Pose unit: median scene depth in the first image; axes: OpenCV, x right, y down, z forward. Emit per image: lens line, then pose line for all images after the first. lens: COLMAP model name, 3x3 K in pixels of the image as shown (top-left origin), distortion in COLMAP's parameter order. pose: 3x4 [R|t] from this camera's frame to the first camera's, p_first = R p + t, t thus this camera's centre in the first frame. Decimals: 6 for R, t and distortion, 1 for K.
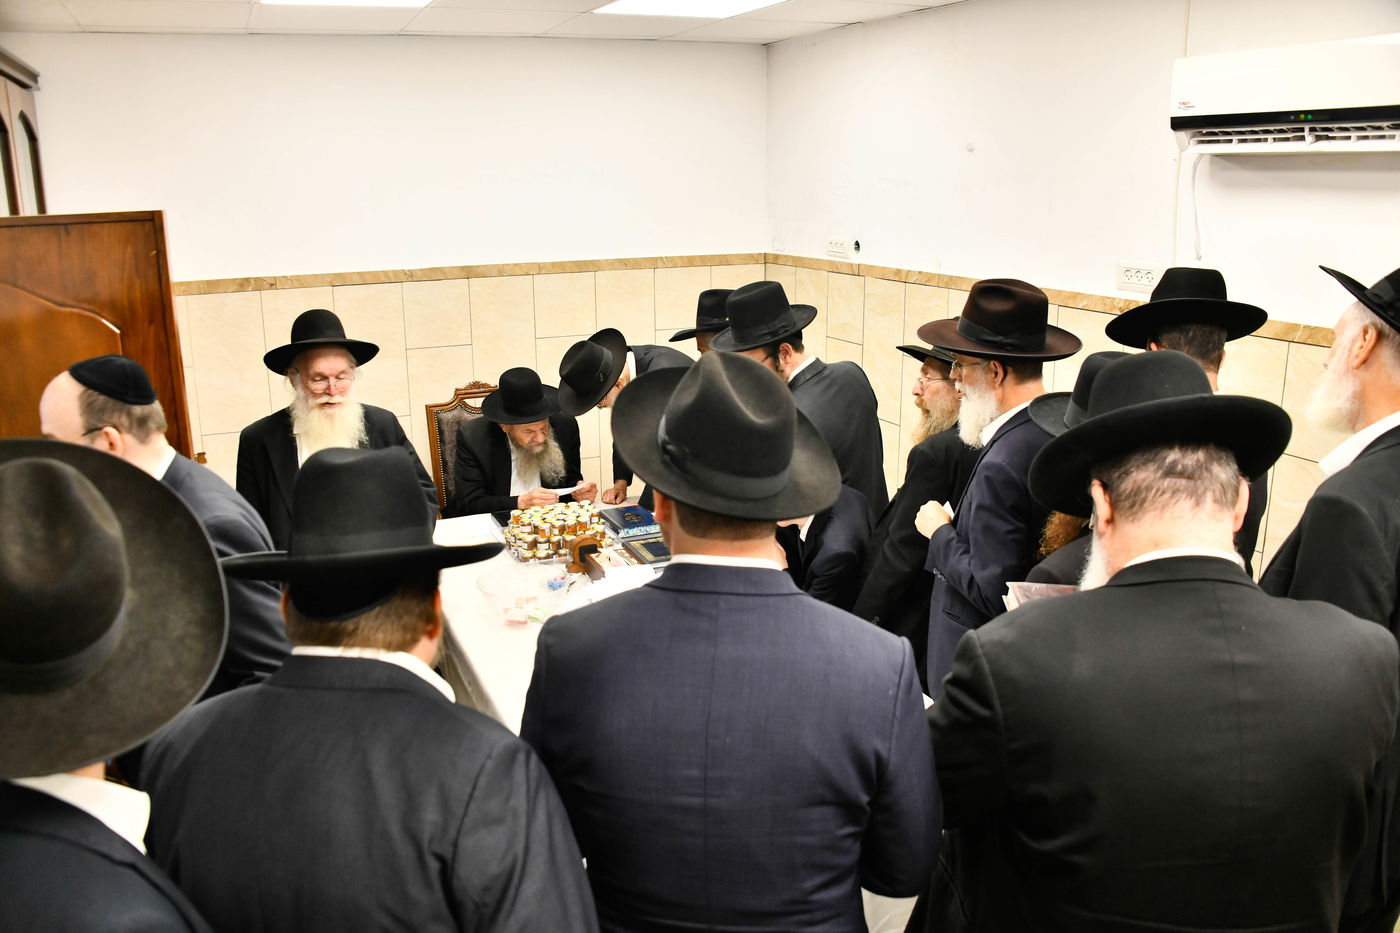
lens RADIAL K [[1106.8, 0, 695.1], [0, 1106.8, 477.9], [0, 0, 1]] dist [-0.134108, 0.049158]
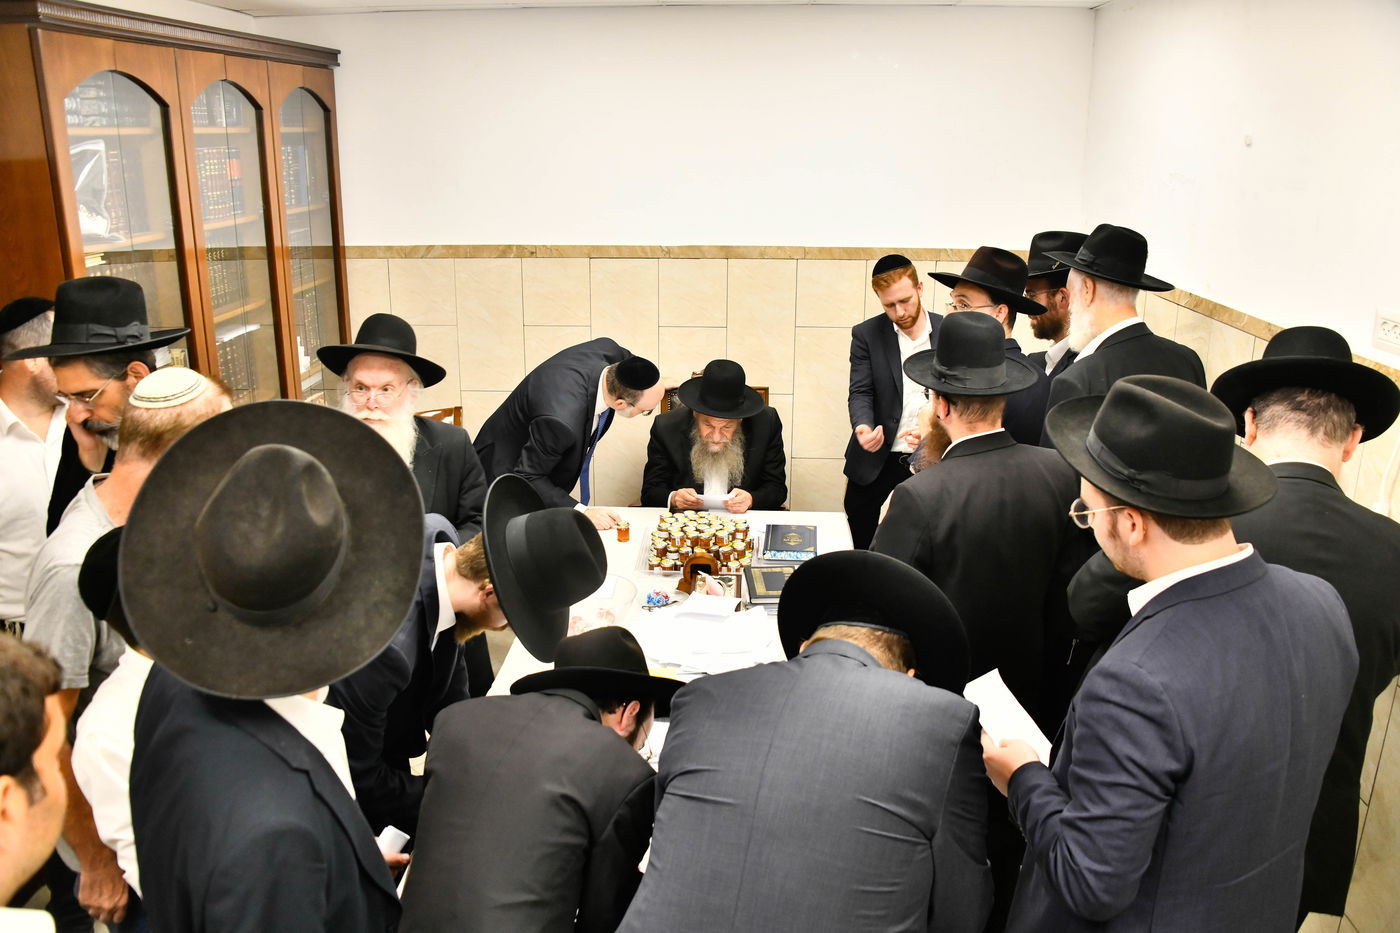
lens RADIAL K [[1106.8, 0, 694.0], [0, 1106.8, 470.4], [0, 0, 1]] dist [-0.134108, 0.049158]
pose [[0.893393, 0.141379, -0.426451, 0.270884], [-0.127523, 0.989955, 0.061041, -0.070211], [0.430797, -0.000151, 0.902449, 0.150107]]
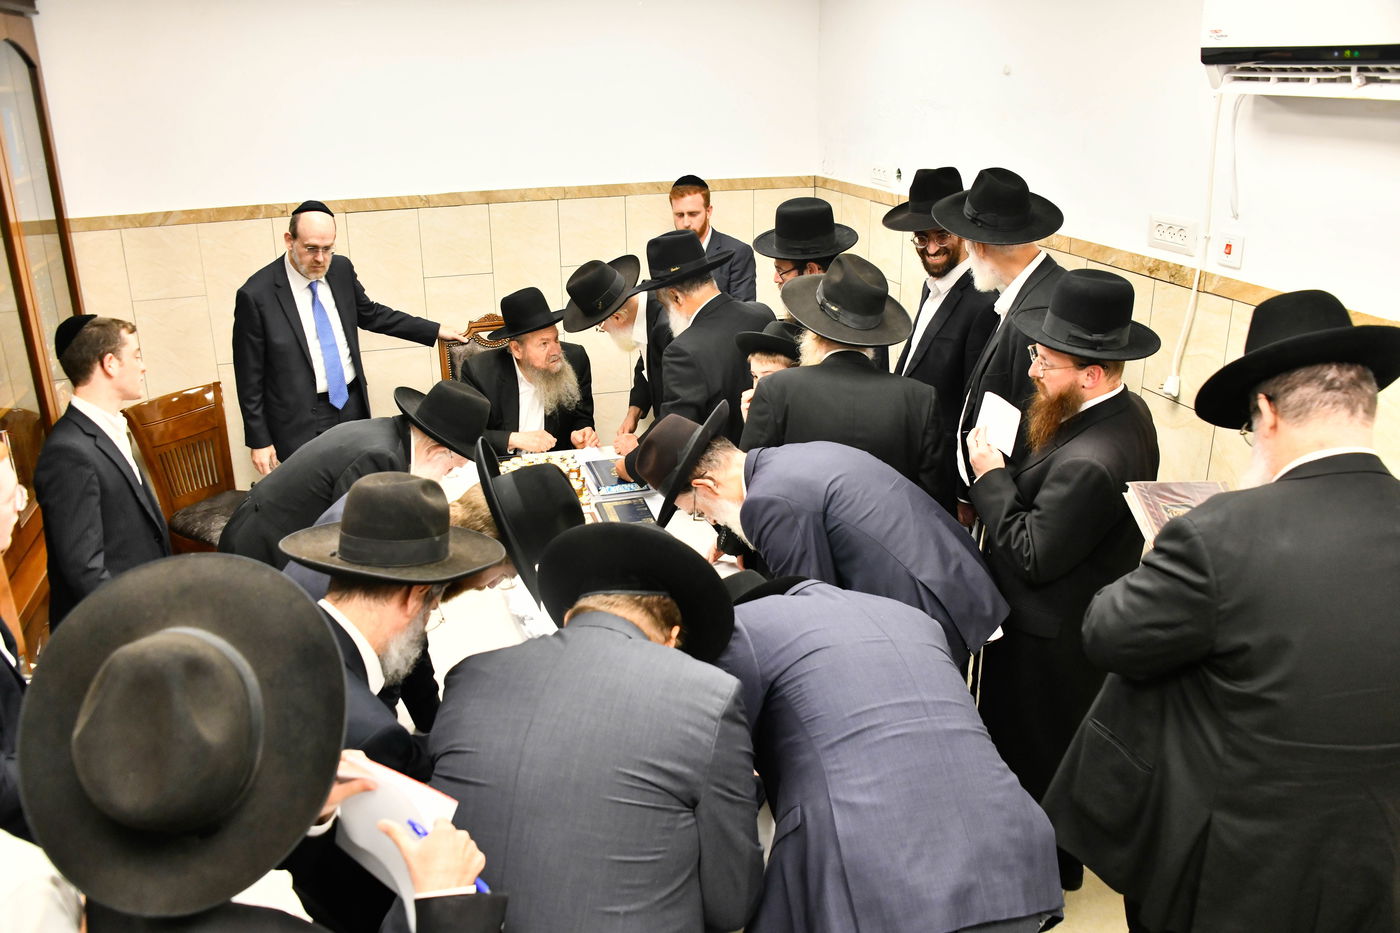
lens RADIAL K [[1106.8, 0, 692.5], [0, 1106.8, 484.7], [0, 0, 1]] dist [-0.134108, 0.049158]
pose [[0.990319, 0.045287, -0.131212, 0.138780], [-0.031636, 0.994041, 0.104317, -0.057733], [0.135154, -0.099157, 0.985851, 0.080931]]
